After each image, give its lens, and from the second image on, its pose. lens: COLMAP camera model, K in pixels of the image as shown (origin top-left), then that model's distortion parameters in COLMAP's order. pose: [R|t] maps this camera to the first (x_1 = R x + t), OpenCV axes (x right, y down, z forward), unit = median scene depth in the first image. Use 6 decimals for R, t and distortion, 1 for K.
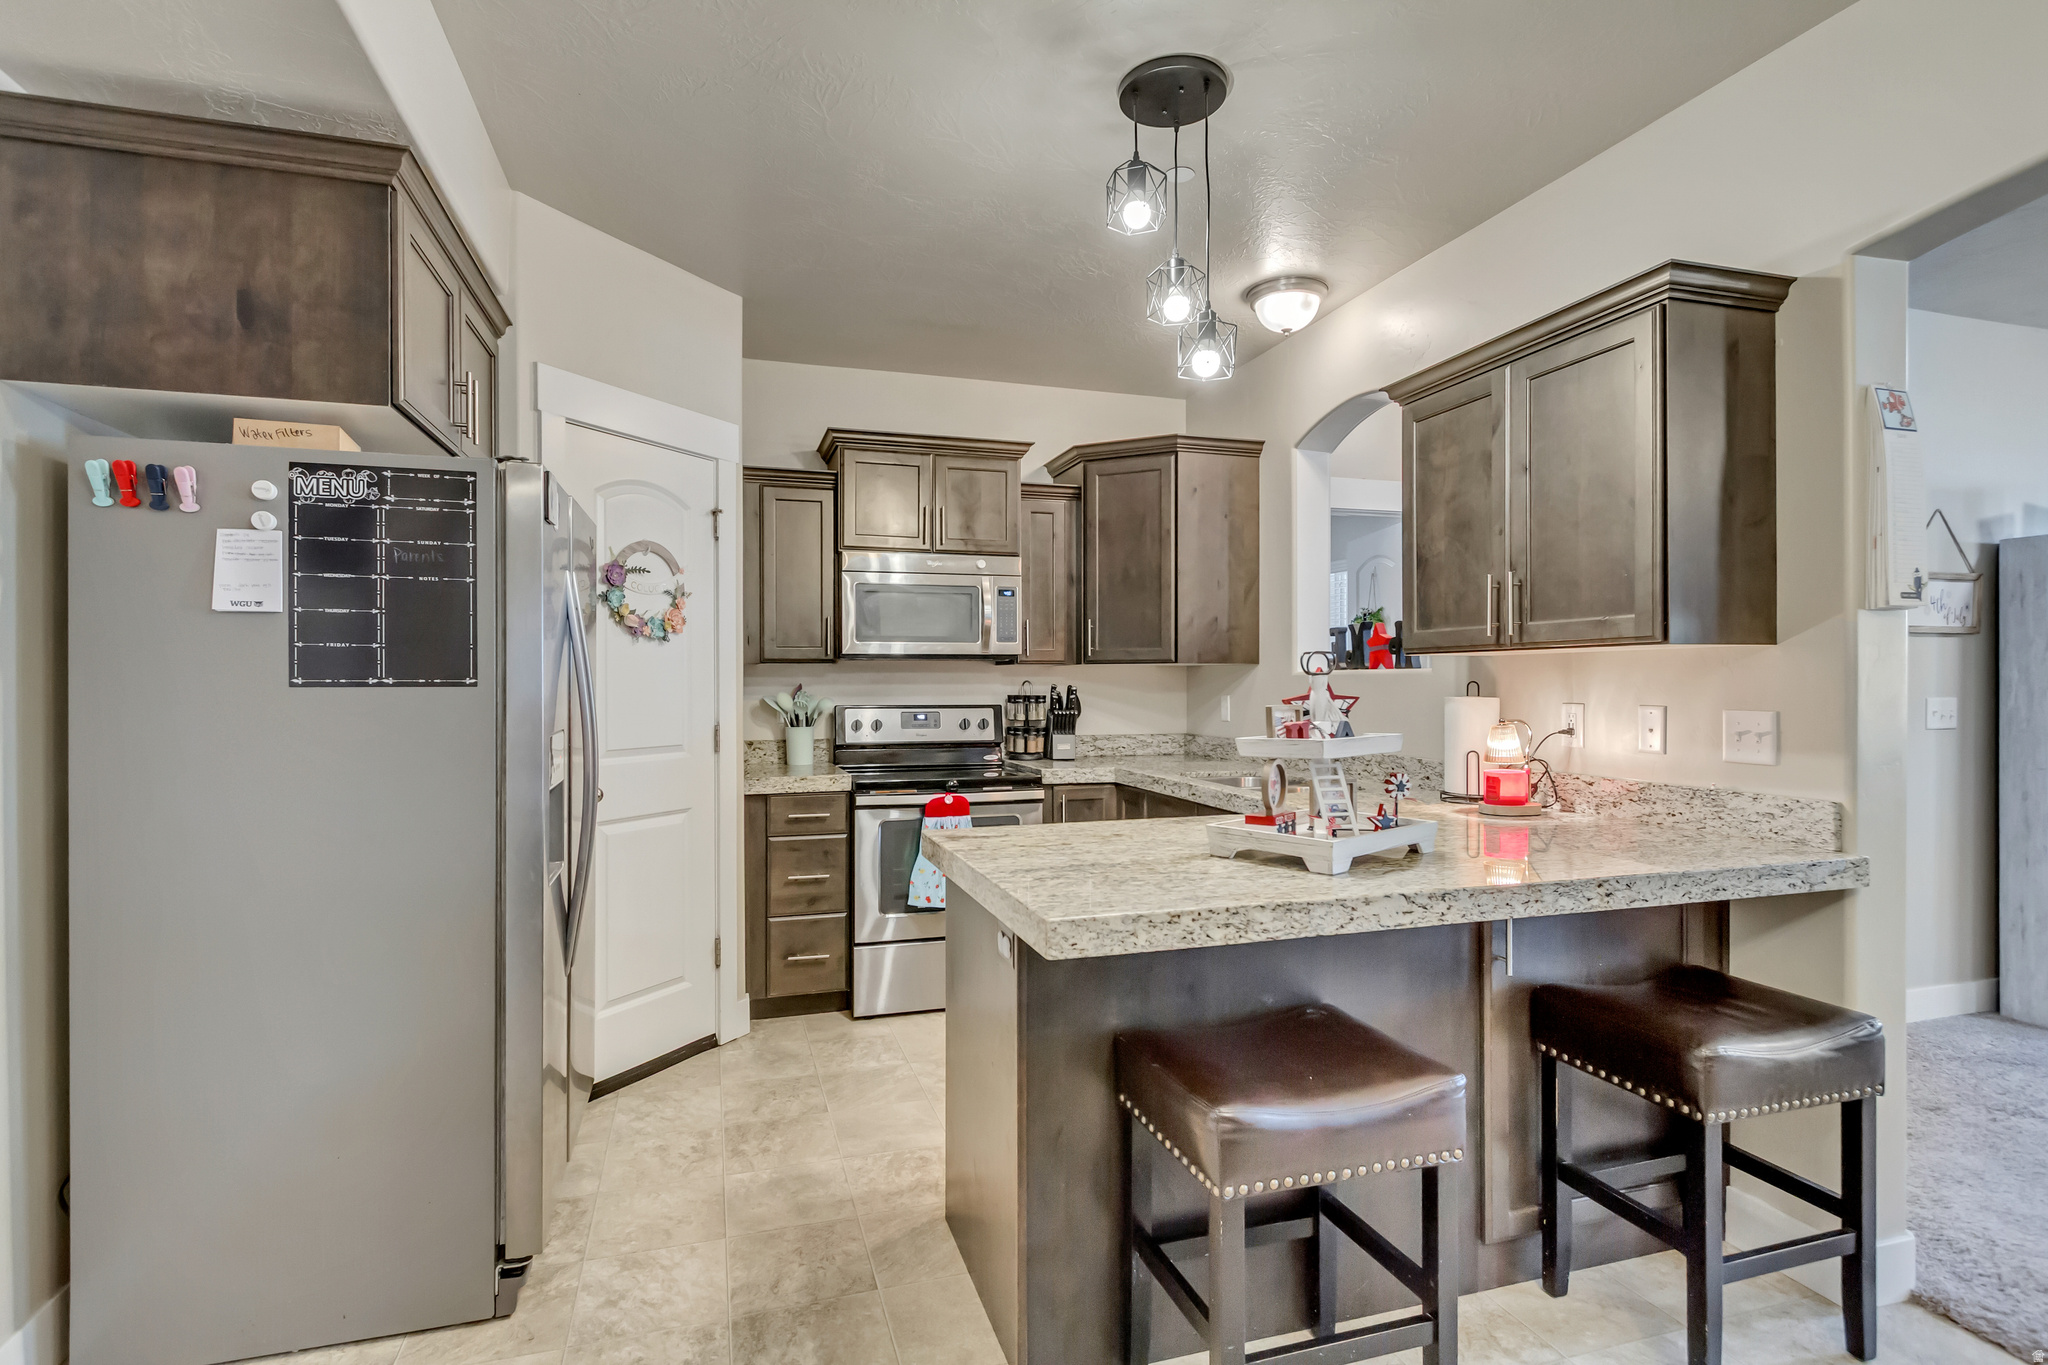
lens RADIAL K [[1008.2, 0, 1019.5], [0, 1008.2, 682.0], [0, 0, 1]] dist [0.007073, -0.003021]
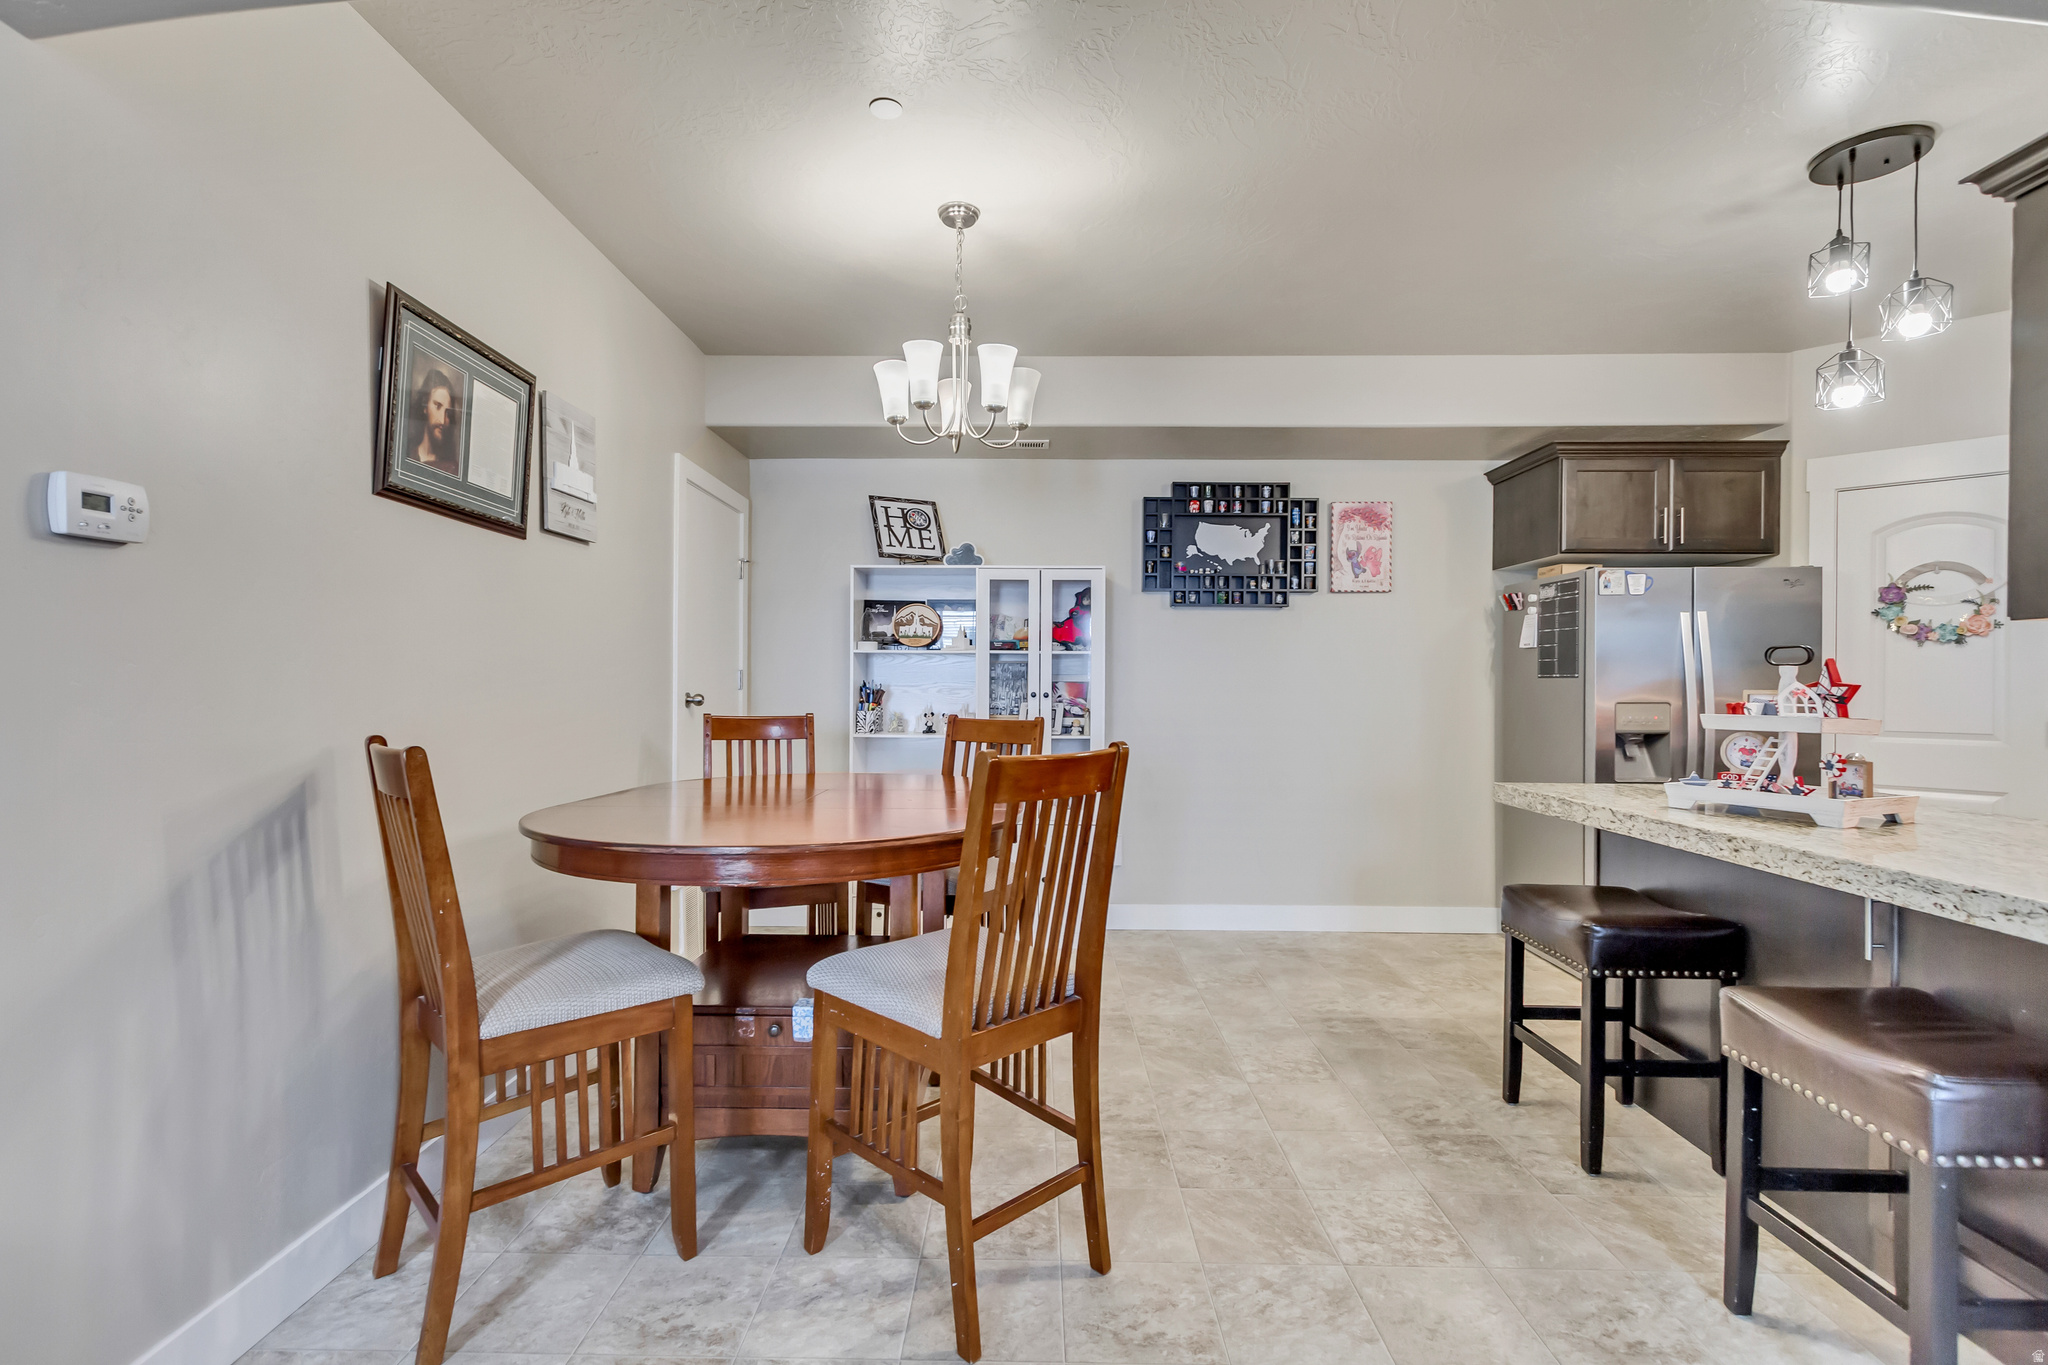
lens RADIAL K [[941.6, 0, 1021.6], [0, 941.6, 683.7], [0, 0, 1]] dist [0.012966, -0.005851]
pose [[-0.312900, 0.001380, -0.949785, 0.917425], [-0.009127, 0.999948, 0.004459, 0.010114], [0.949742, 0.010064, -0.312872, 0.271861]]
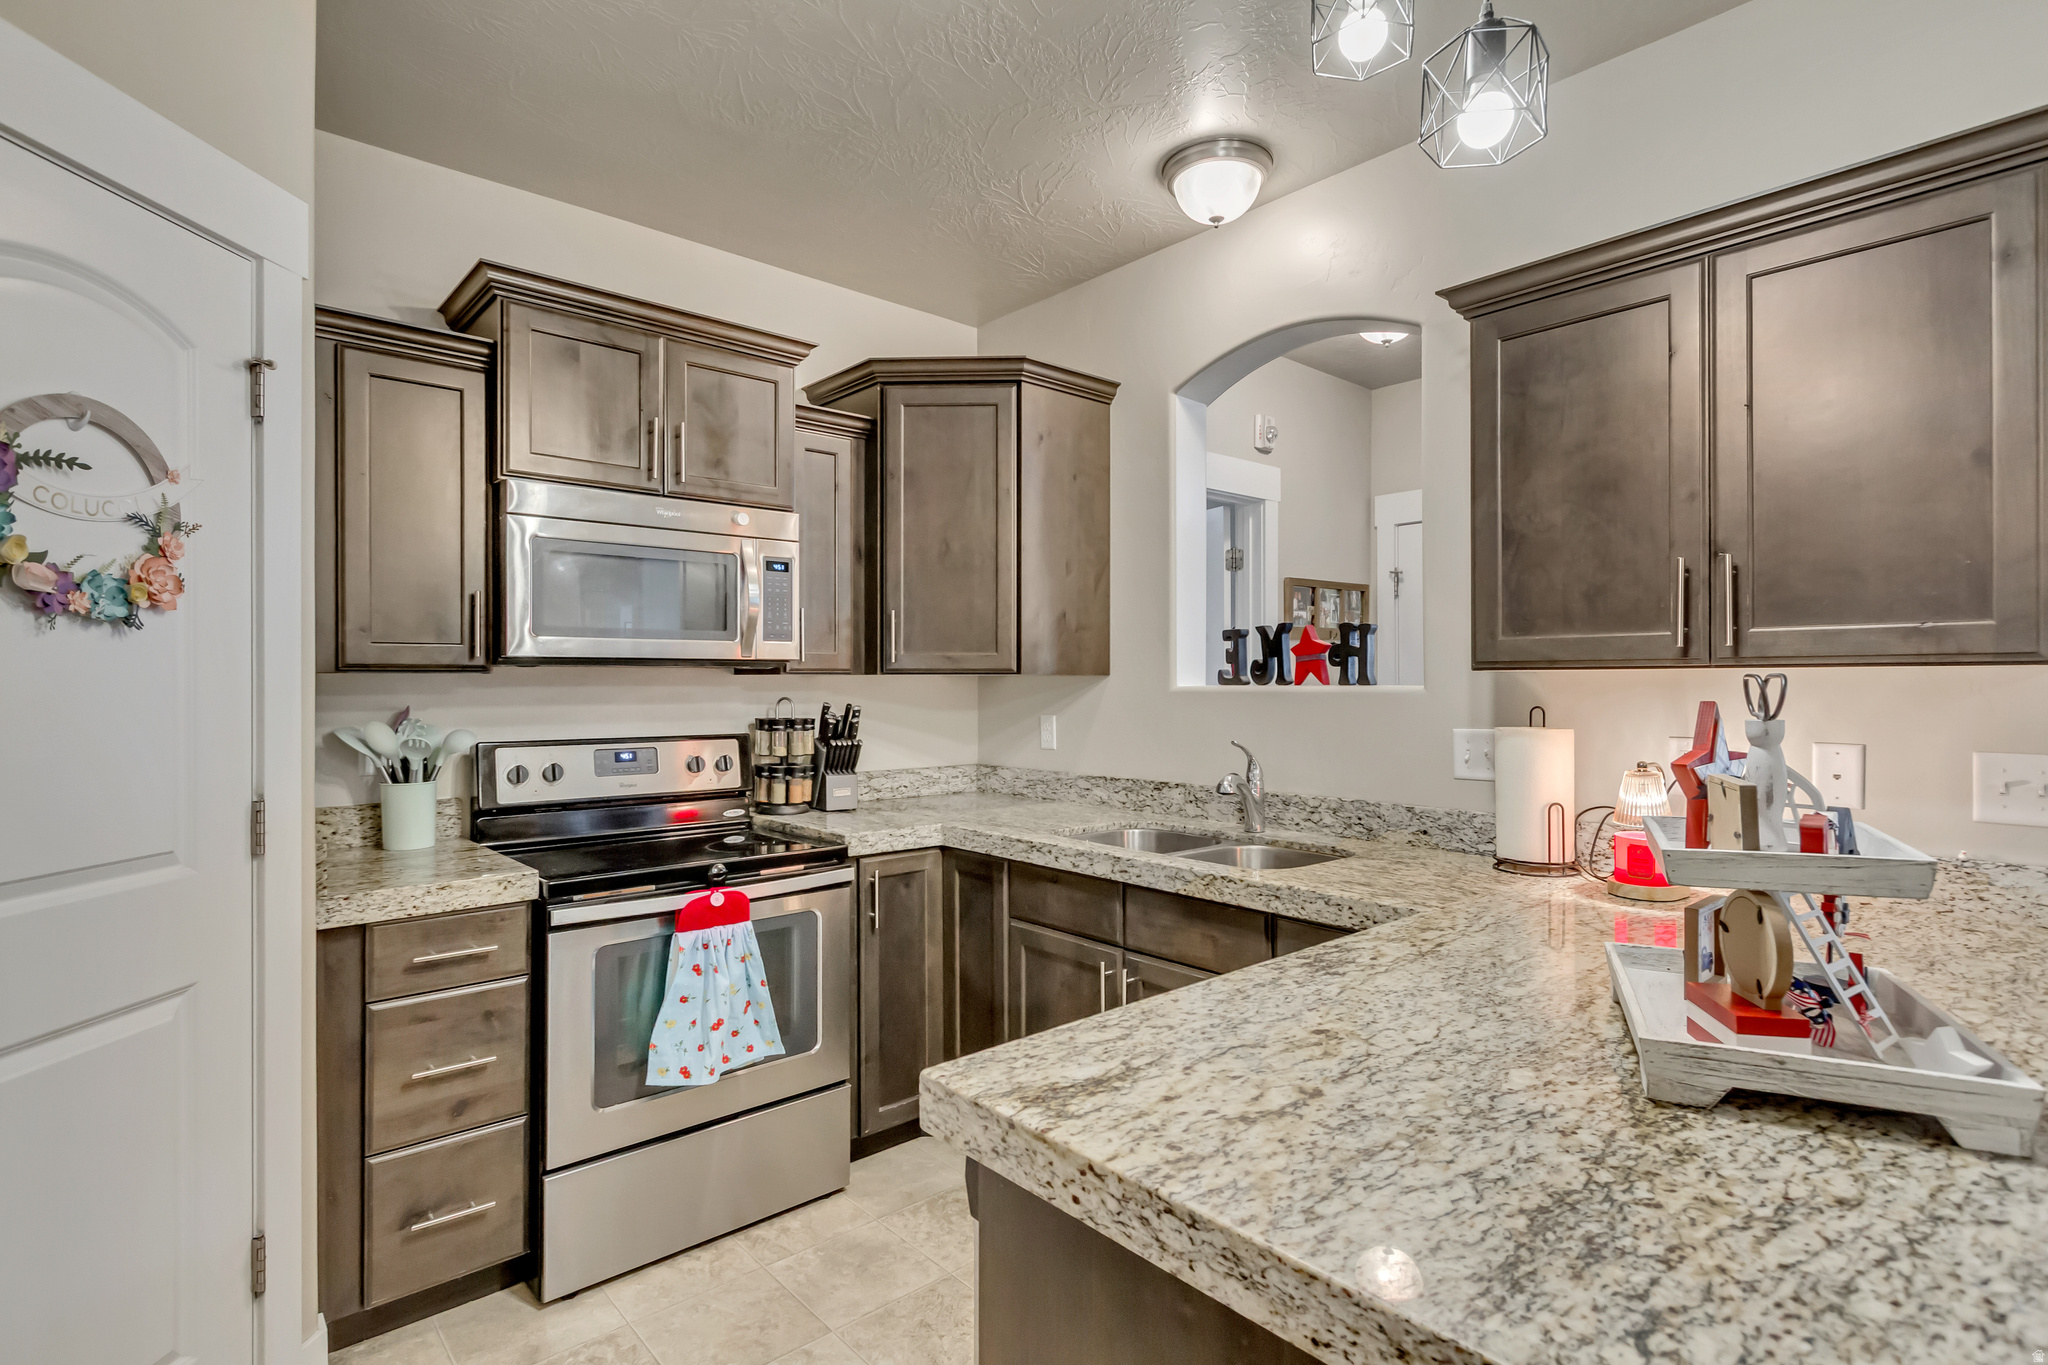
lens RADIAL K [[1008.2, 0, 1022.2], [0, 1008.2, 679.8], [0, 0, 1]] dist [0.007073, -0.003021]
pose [[0.913079, 0.001607, 0.407779, -0.151835], [-0.000702, 0.999997, -0.002368, -0.014194], [-0.407782, 0.001876, 0.913078, 0.376204]]
